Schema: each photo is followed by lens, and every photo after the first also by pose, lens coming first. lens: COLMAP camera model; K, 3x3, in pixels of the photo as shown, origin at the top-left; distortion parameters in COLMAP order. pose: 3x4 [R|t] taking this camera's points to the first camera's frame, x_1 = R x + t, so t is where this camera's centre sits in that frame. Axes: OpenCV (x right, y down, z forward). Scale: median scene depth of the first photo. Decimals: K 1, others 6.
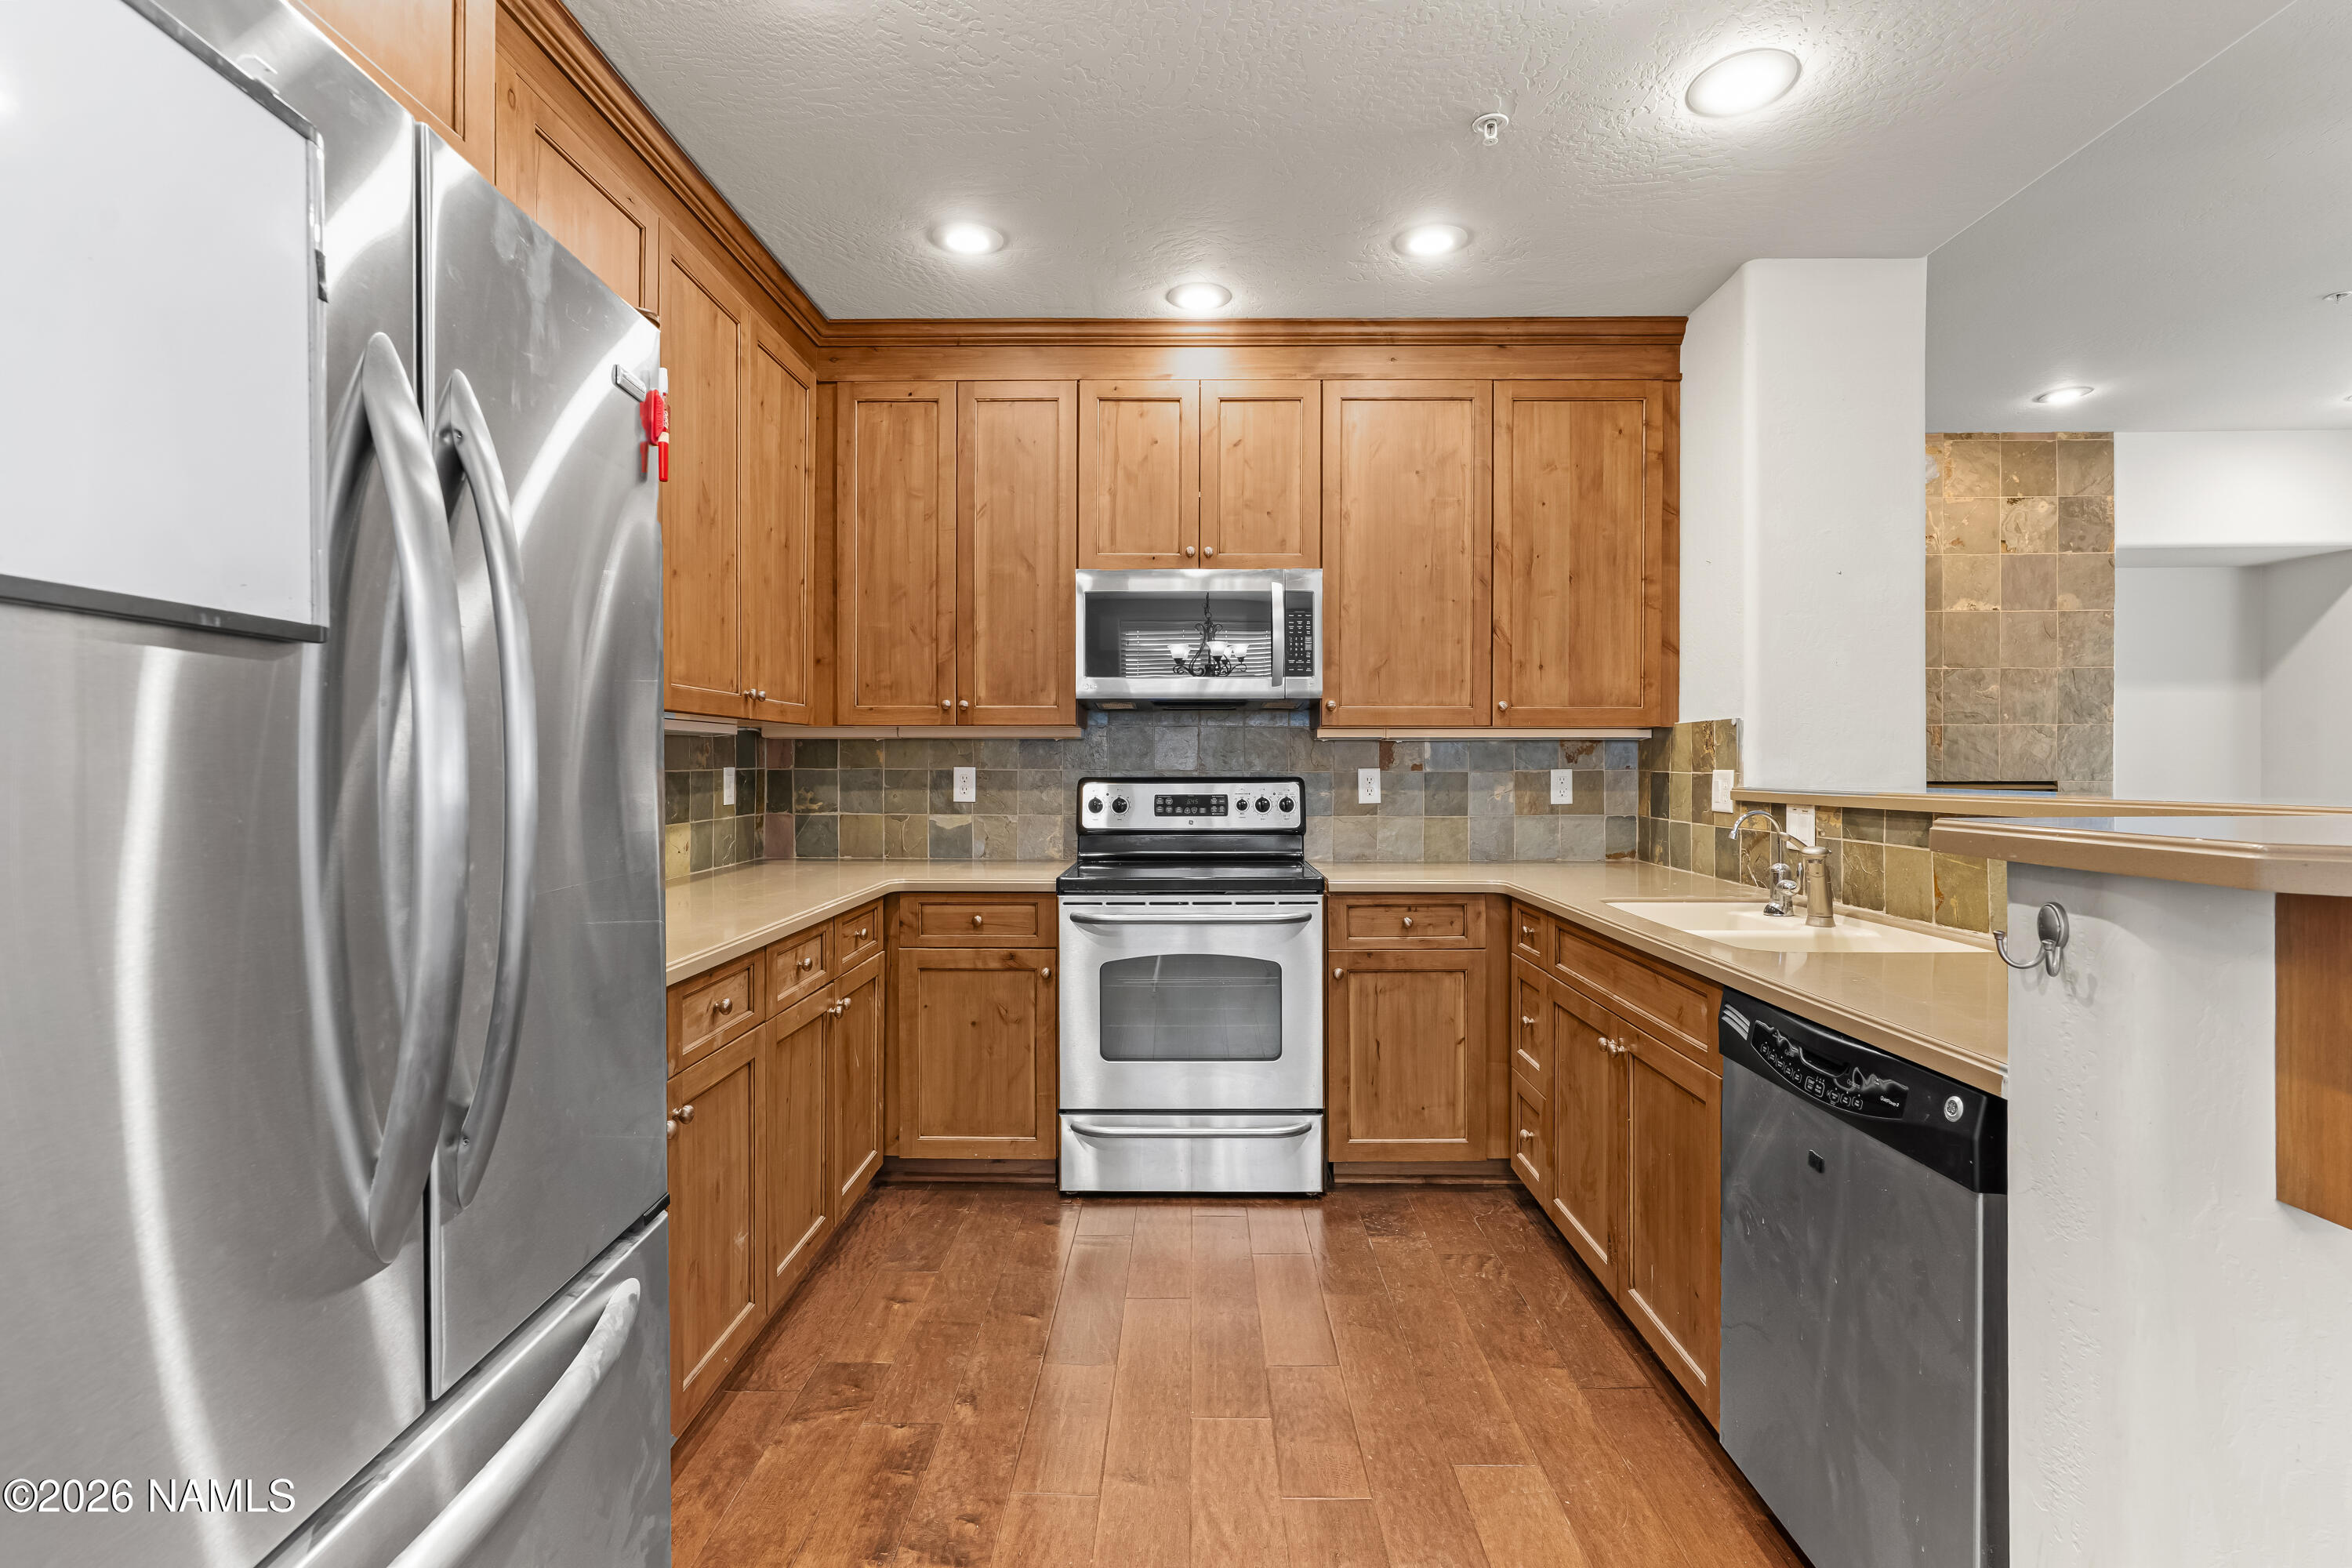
lens RADIAL K [[1094.9, 0, 1199.4], [0, 1094.9, 766.1], [0, 0, 1]] dist [-0.002875, 0.003094]
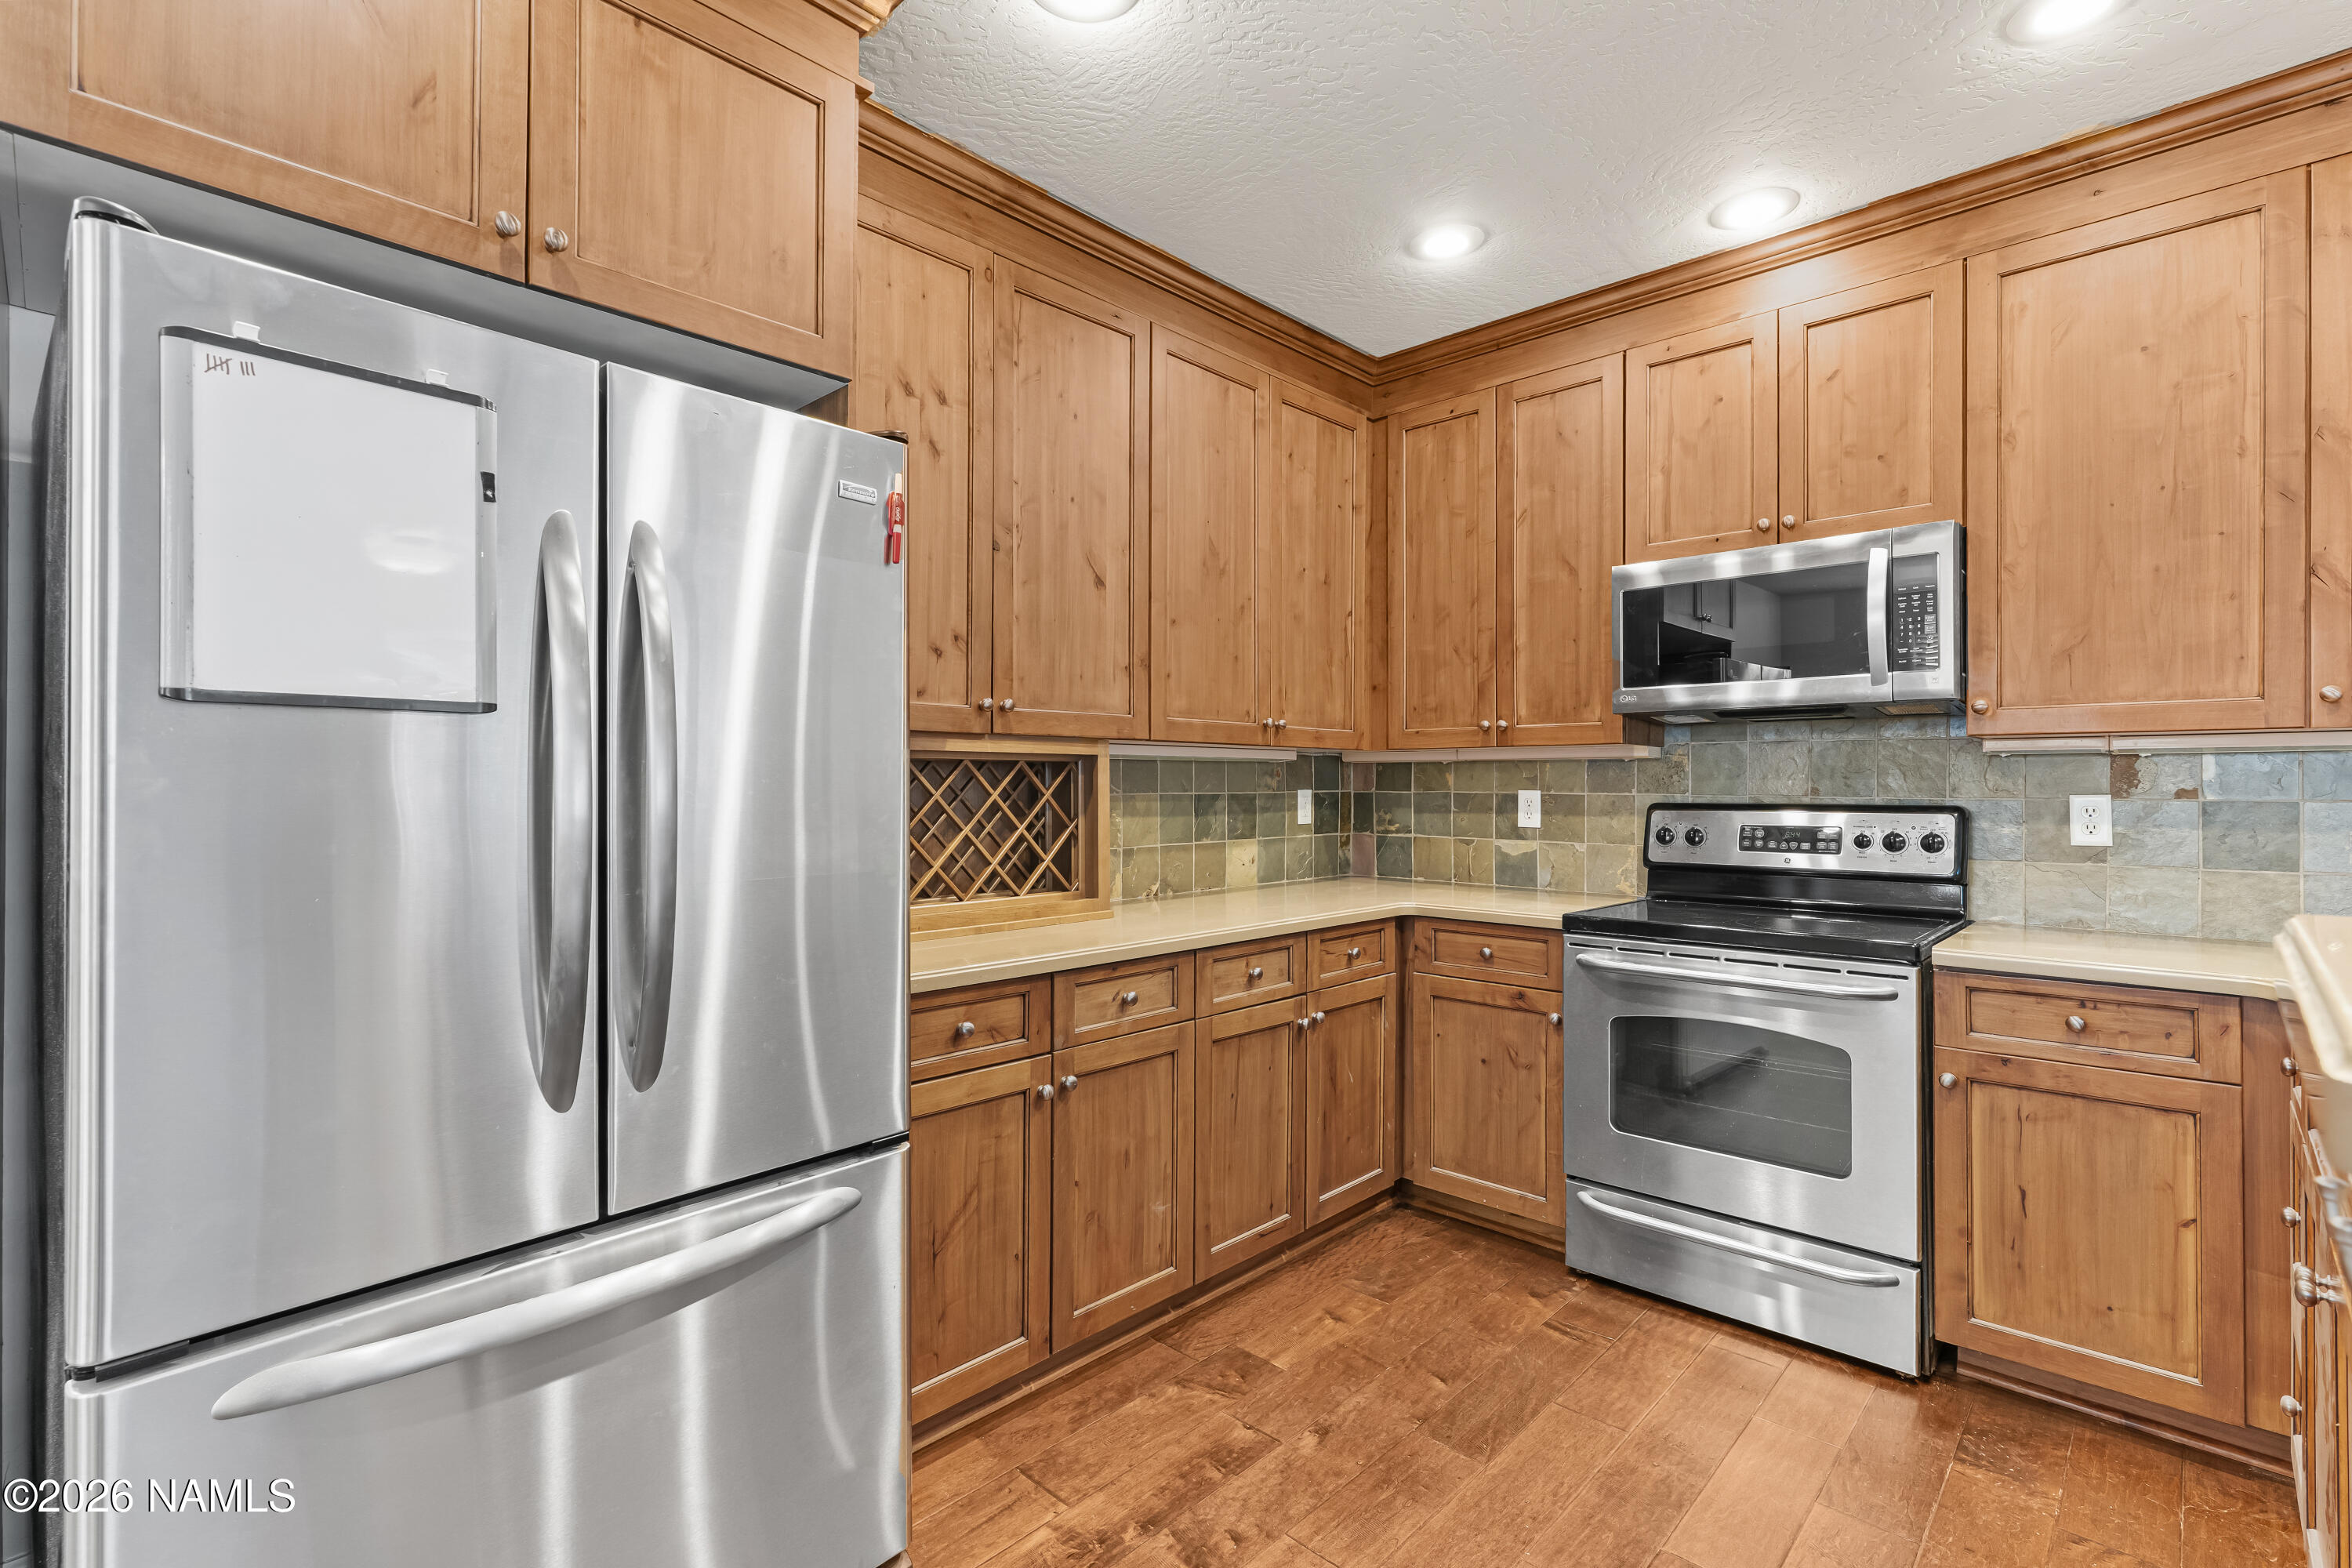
lens RADIAL K [[1094.9, 0, 1187.2], [0, 1094.9, 779.9], [0, 0, 1]] dist [-0.002875, 0.003094]
pose [[0.724248, -0.002237, -0.689536, 0.253806], [-0.002524, 0.999979, -0.005895, -0.002115], [0.689535, 0.006010, 0.724228, 0.131003]]
